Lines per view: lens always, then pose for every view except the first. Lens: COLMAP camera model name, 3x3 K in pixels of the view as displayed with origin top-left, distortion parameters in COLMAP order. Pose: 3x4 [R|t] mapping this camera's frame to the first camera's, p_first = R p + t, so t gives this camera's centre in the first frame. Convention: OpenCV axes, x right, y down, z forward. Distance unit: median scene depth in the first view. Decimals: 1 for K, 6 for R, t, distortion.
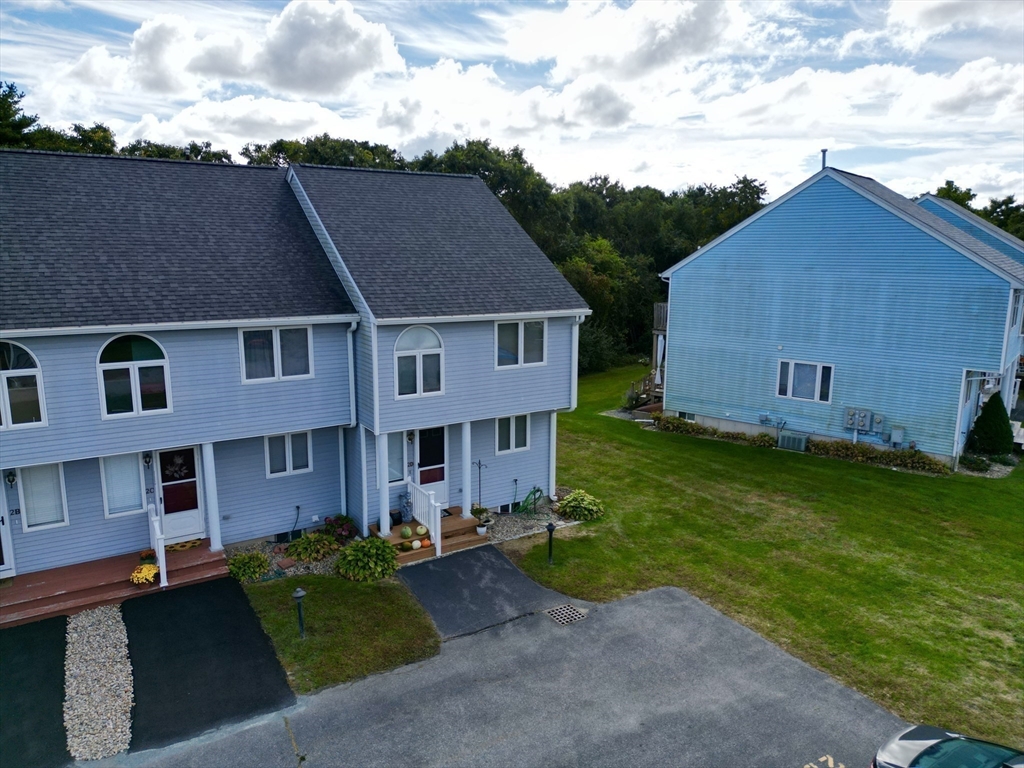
lens RADIAL K [[710.7, 0, 525.2], [0, 710.7, 385.1], [0, 0, 1]] dist [0.002953, -0.001947]
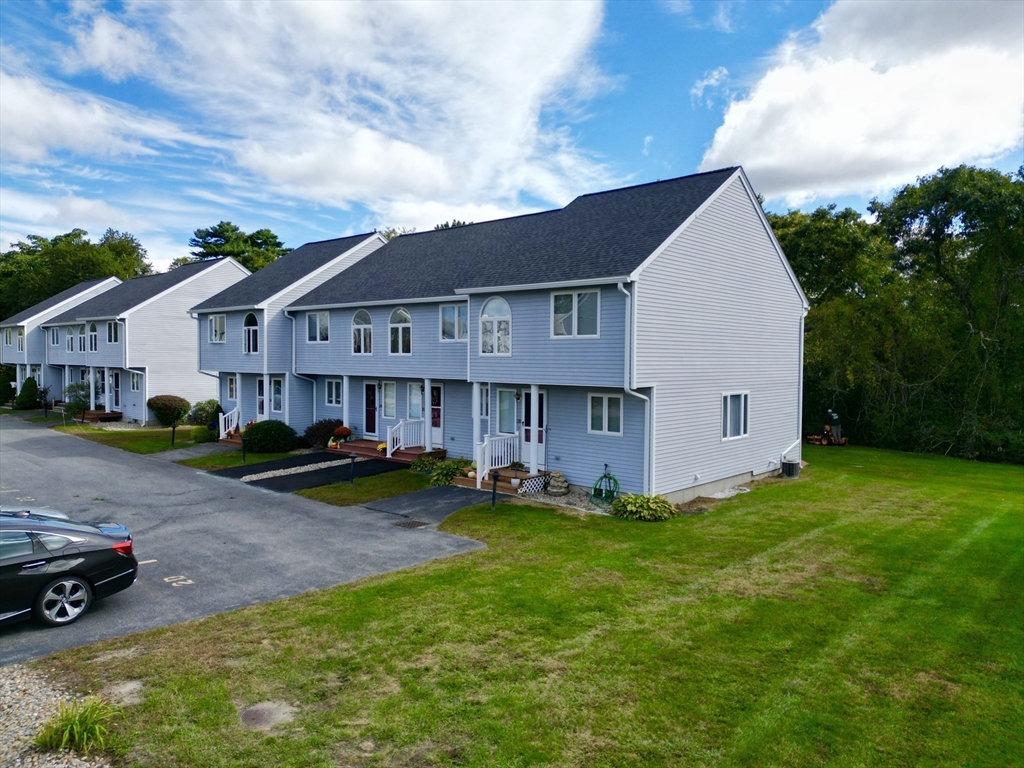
lens RADIAL K [[710.7, 0, 525.2], [0, 710.7, 385.1], [0, 0, 1]] dist [0.002953, -0.001947]
pose [[0.298593, 0.035421, -0.953723, 0.986856], [-0.190284, 0.981457, -0.023123, 0.078250], [0.935219, 0.188383, 0.299796, 0.647797]]
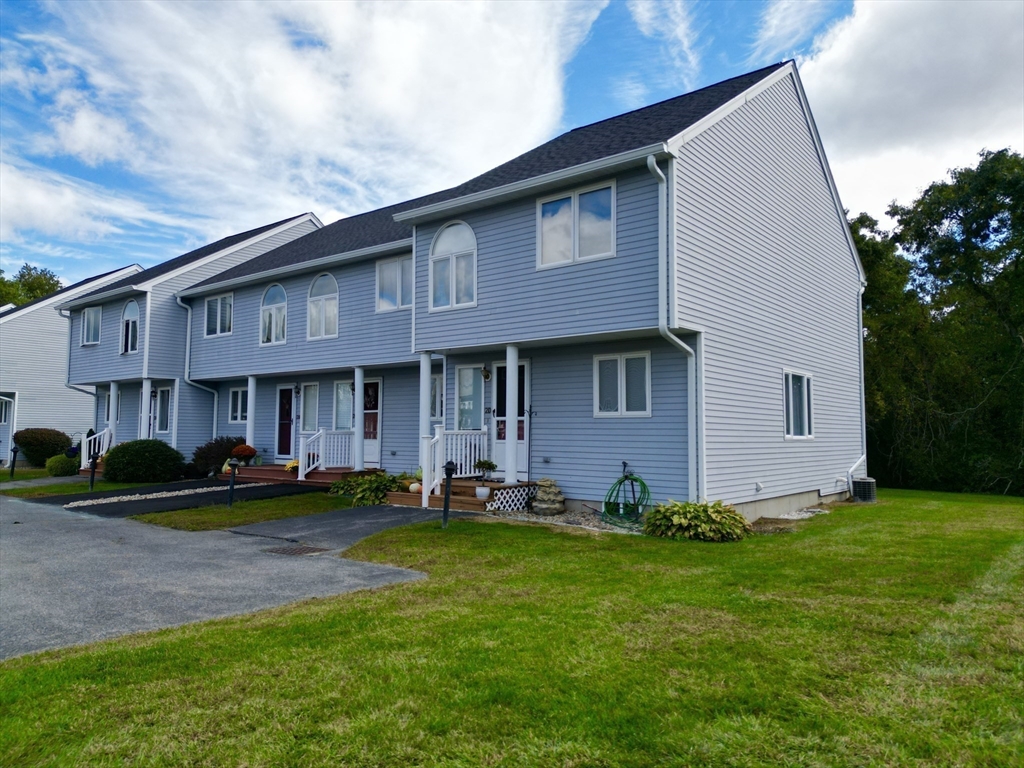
lens RADIAL K [[710.7, 0, 525.2], [0, 710.7, 385.1], [0, 0, 1]] dist [0.002953, -0.001947]
pose [[0.344546, -0.069138, -0.936220, 0.611322], [-0.184153, 0.972931, -0.139620, 0.189737], [0.920530, 0.220513, 0.322487, 0.782837]]
